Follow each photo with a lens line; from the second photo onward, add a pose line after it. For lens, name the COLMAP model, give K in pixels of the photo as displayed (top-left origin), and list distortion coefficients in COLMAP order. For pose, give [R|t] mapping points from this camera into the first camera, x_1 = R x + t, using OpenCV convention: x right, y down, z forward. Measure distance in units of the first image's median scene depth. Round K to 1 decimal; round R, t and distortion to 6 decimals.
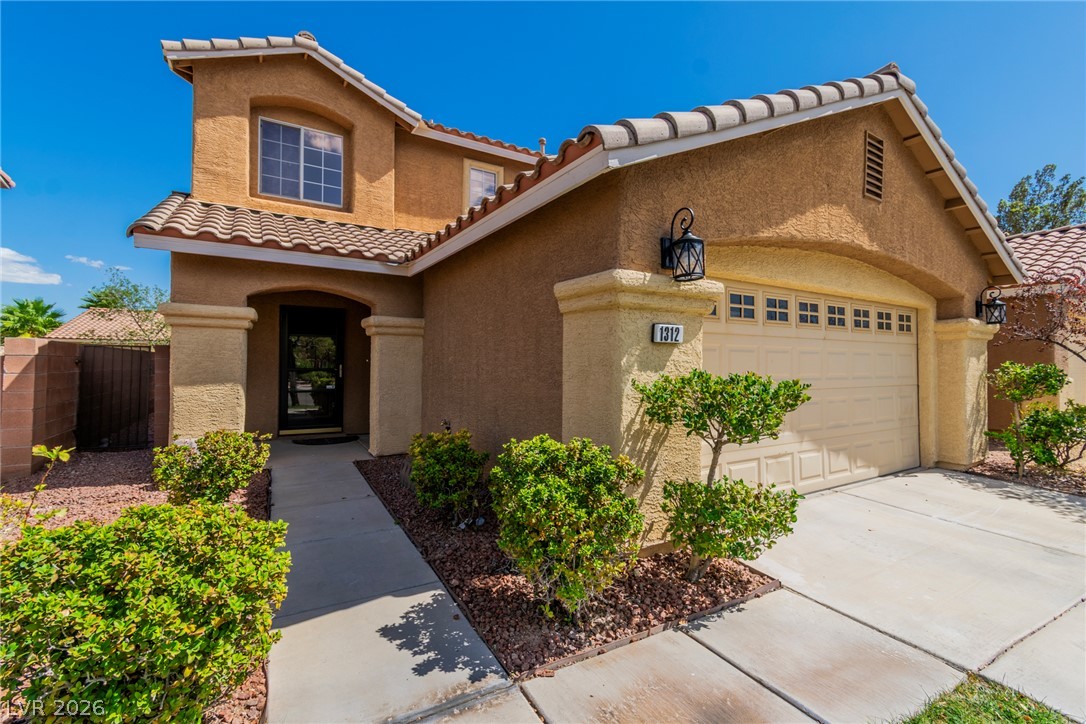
lens RADIAL K [[479.8, 0, 546.0], [0, 479.8, 362.2], [0, 0, 1]] dist [0.001857, -0.000158]
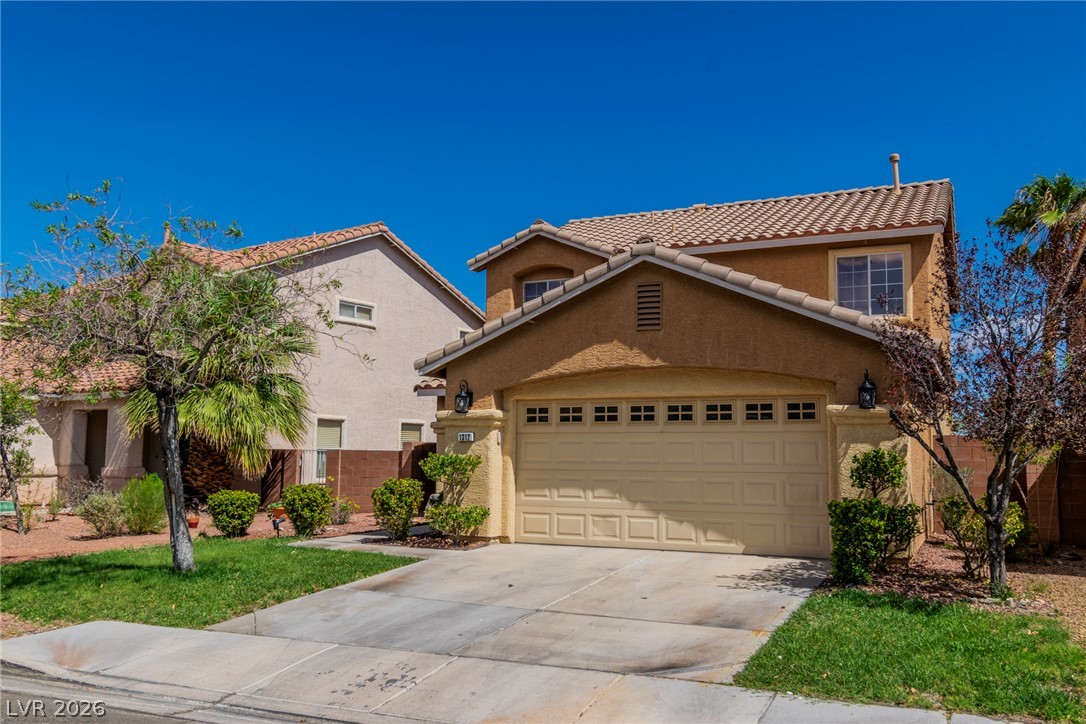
lens RADIAL K [[922.9, 0, 541.0], [0, 922.9, 366.3], [0, 0, 1]] dist [0.004236, -0.000157]
pose [[0.538911, -0.085456, -0.838017, 2.262615], [-0.003594, 0.994599, -0.103735, 0.030773], [0.842355, 0.058915, 0.535693, -0.546869]]
